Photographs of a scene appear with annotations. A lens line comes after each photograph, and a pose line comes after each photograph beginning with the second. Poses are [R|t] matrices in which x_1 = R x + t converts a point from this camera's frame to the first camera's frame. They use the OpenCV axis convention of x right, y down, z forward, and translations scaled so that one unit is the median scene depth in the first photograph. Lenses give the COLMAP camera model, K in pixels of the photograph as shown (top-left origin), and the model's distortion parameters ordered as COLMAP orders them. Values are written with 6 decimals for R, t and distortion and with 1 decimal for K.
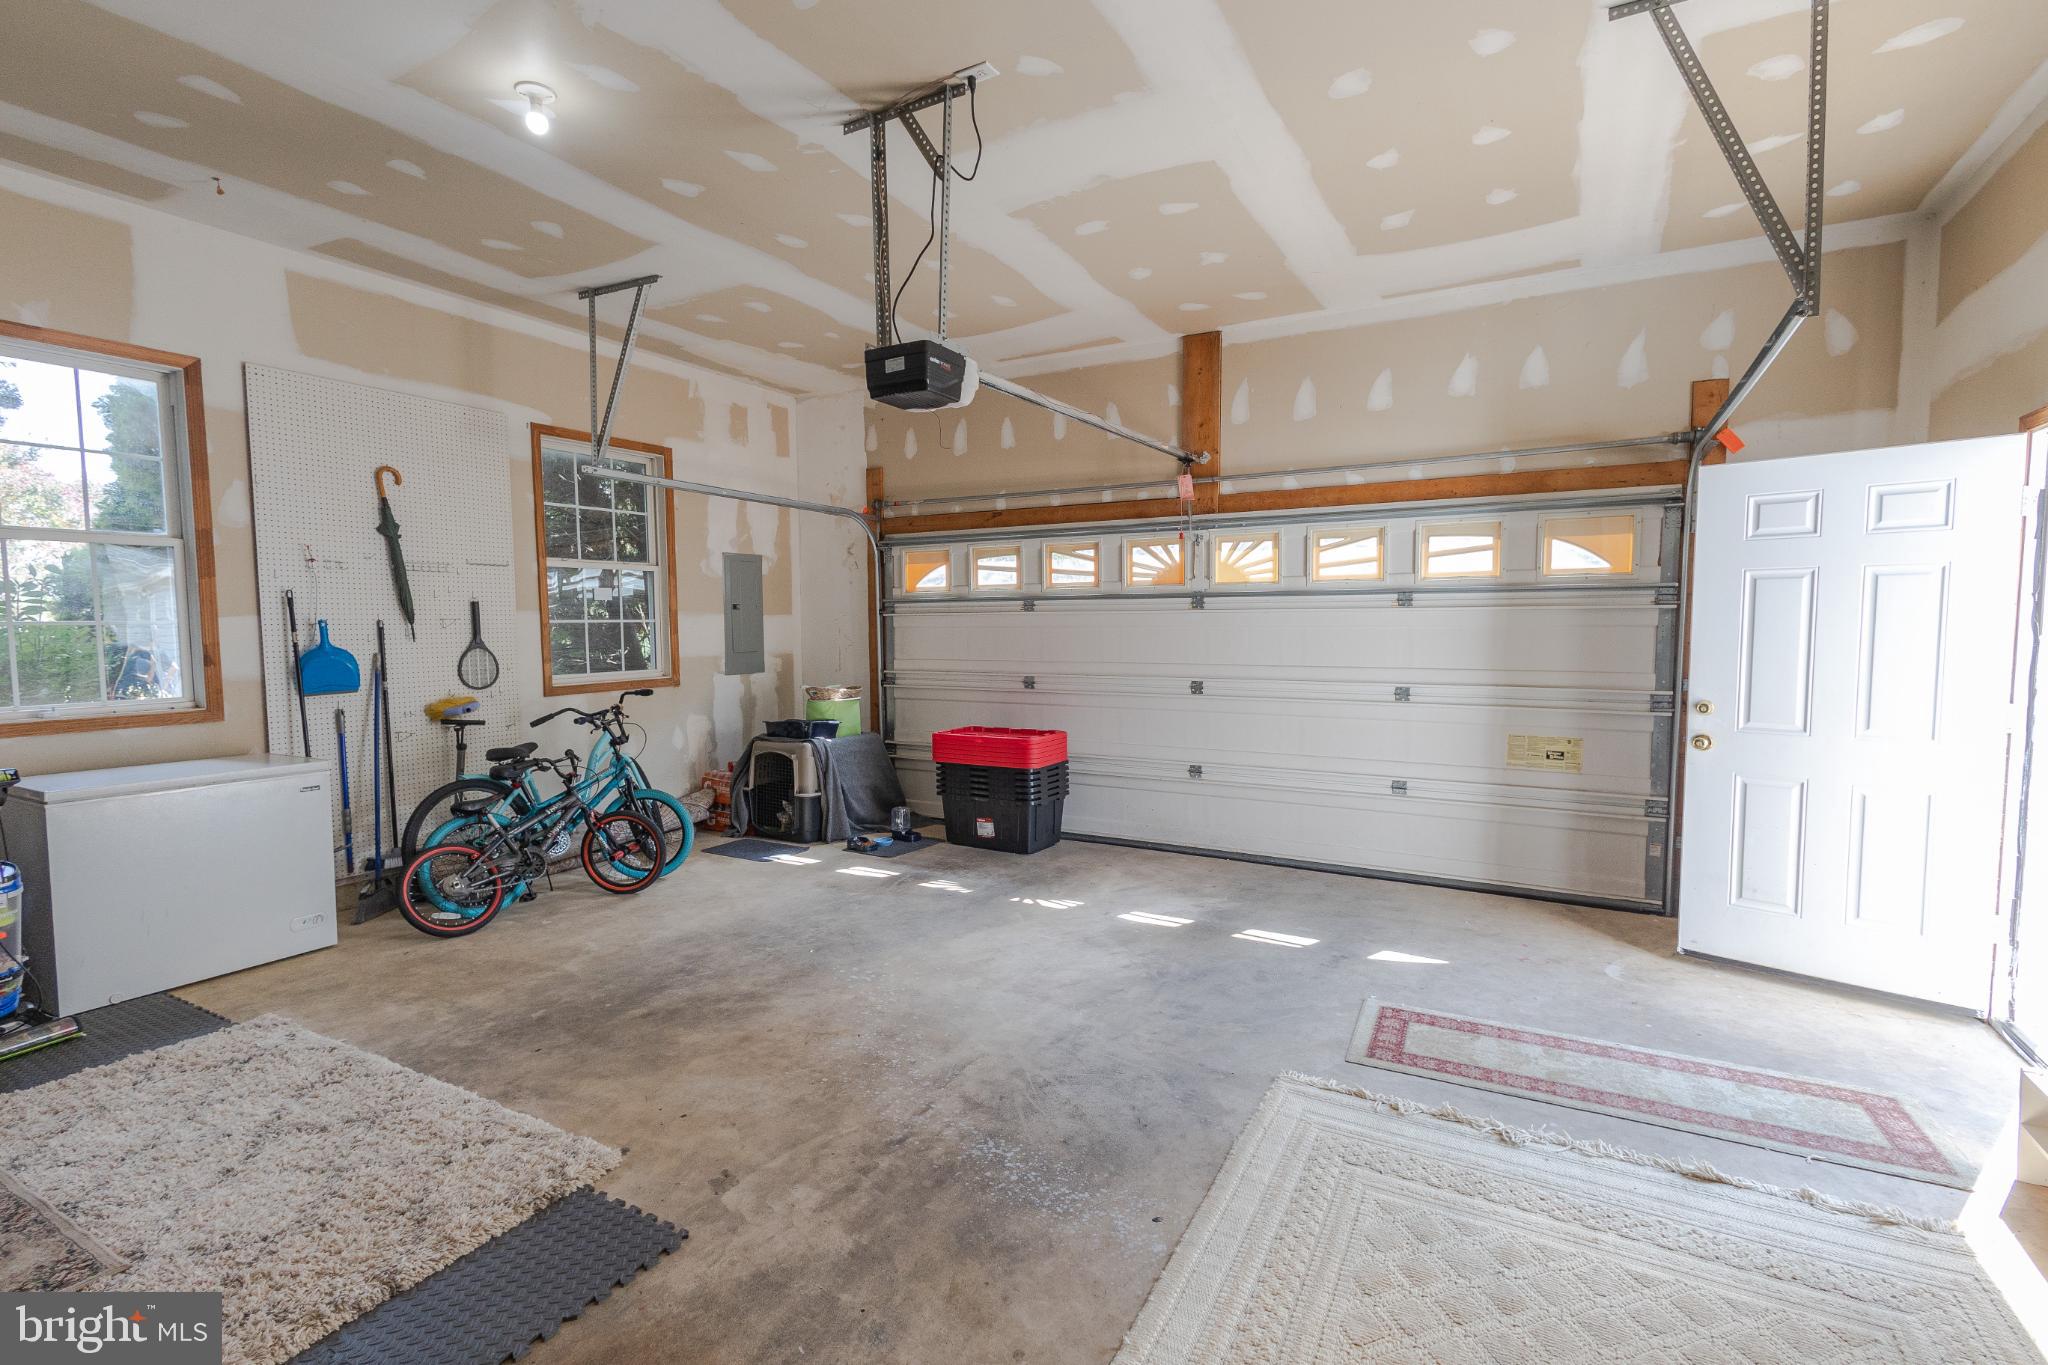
lens RADIAL K [[956.5, 0, 1022.1], [0, 956.5, 689.9], [0, 0, 1]] dist [0.010010, -0.000523]
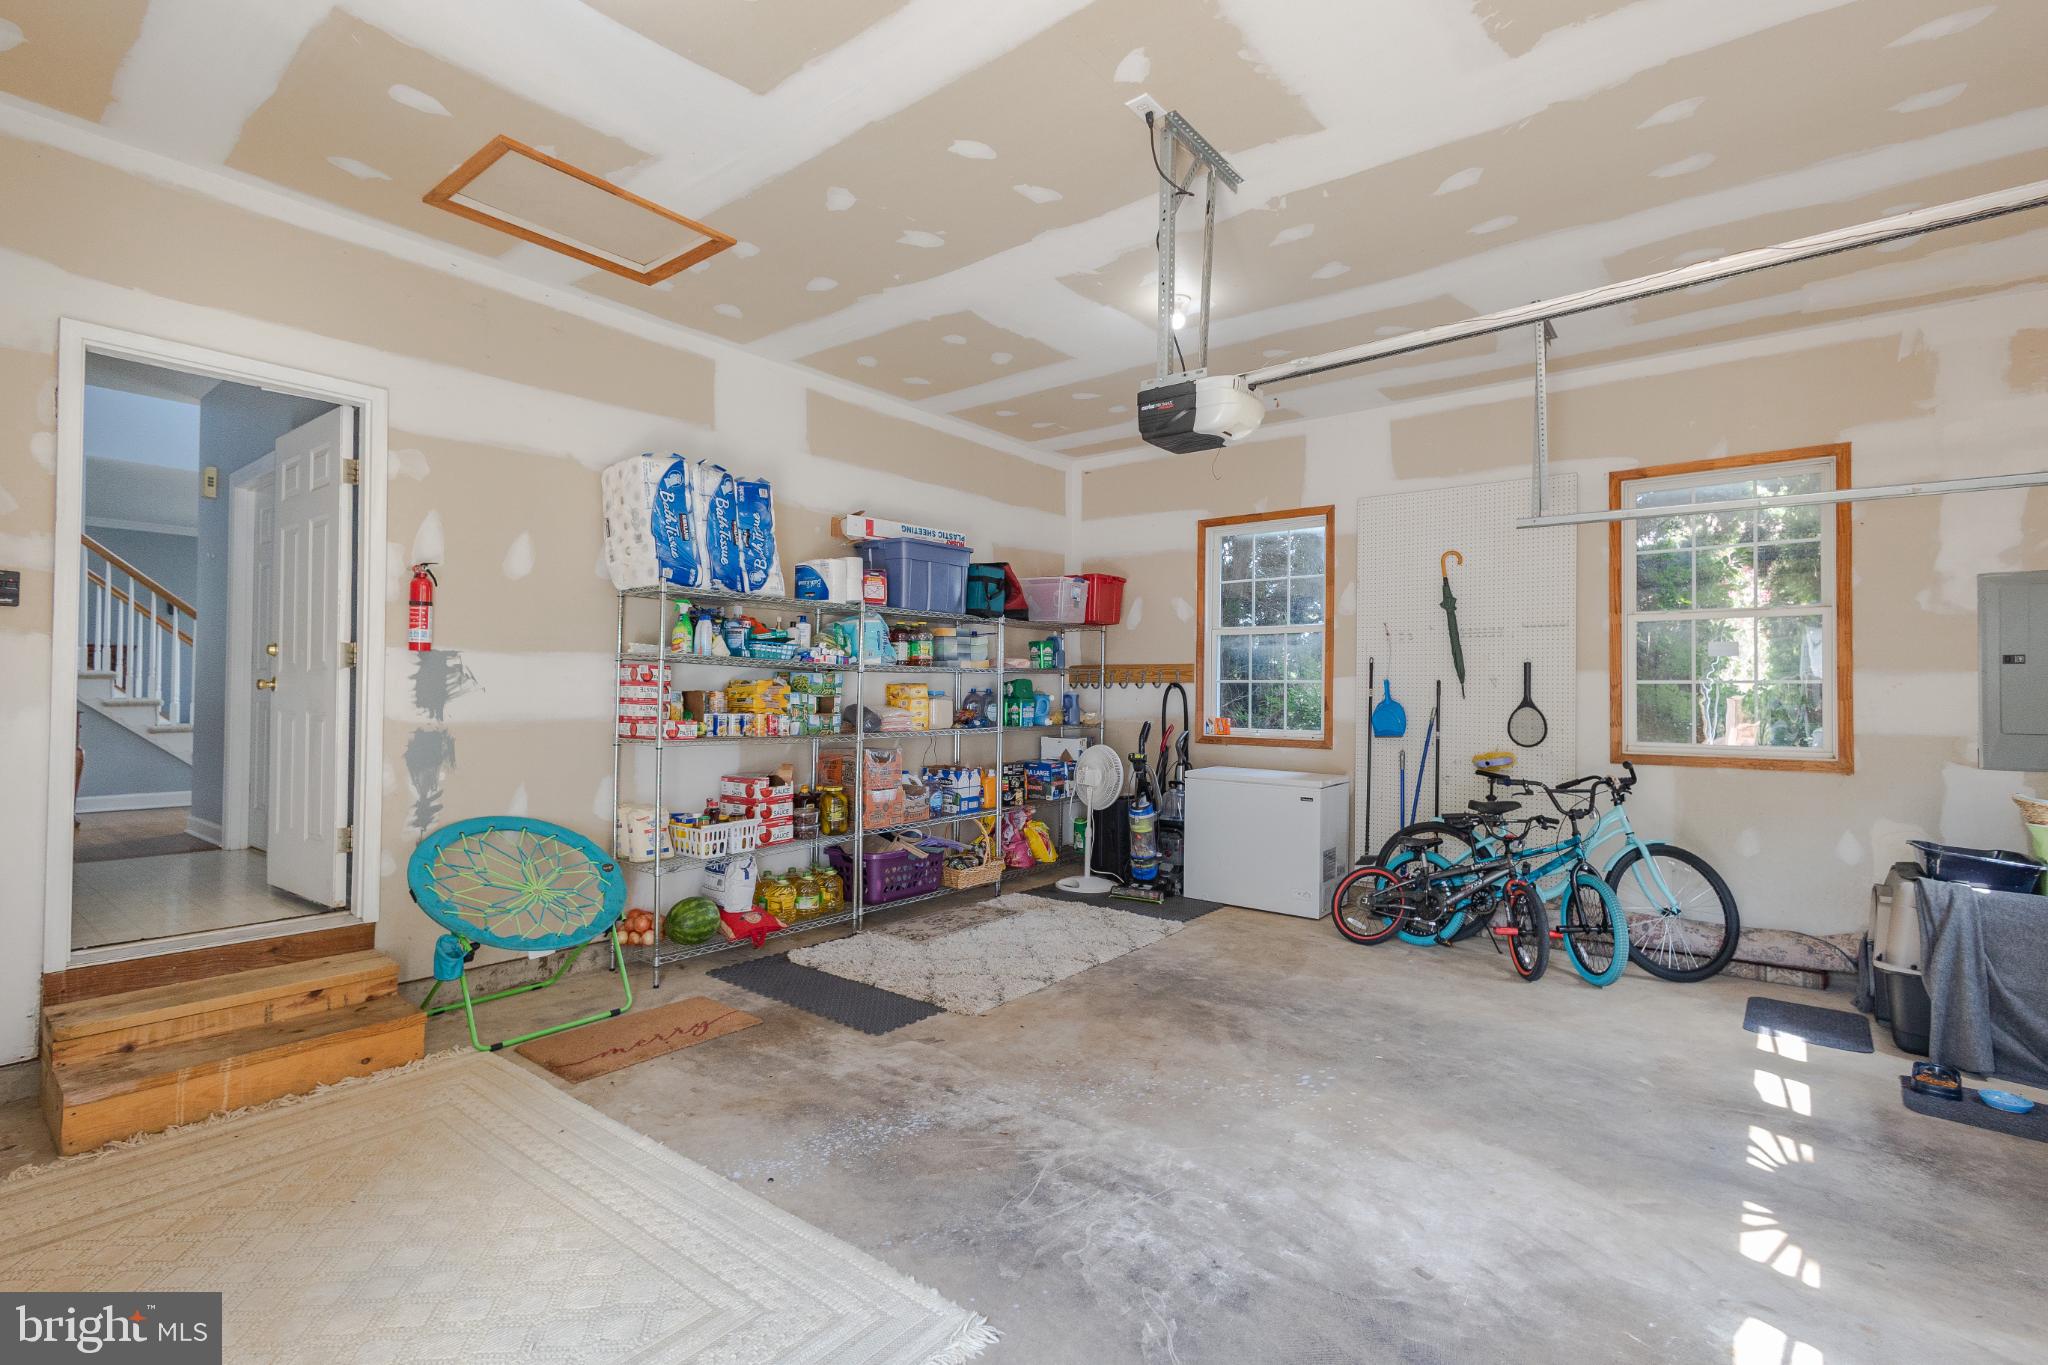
lens RADIAL K [[956.5, 0, 1023.4], [0, 956.5, 678.1], [0, 0, 1]] dist [0.010010, -0.000523]
pose [[-0.170833, -0.011211, -0.985236, 0.675209], [-0.080812, 0.996726, 0.002670, -0.041815], [0.981980, 0.080075, -0.171180, 0.793832]]
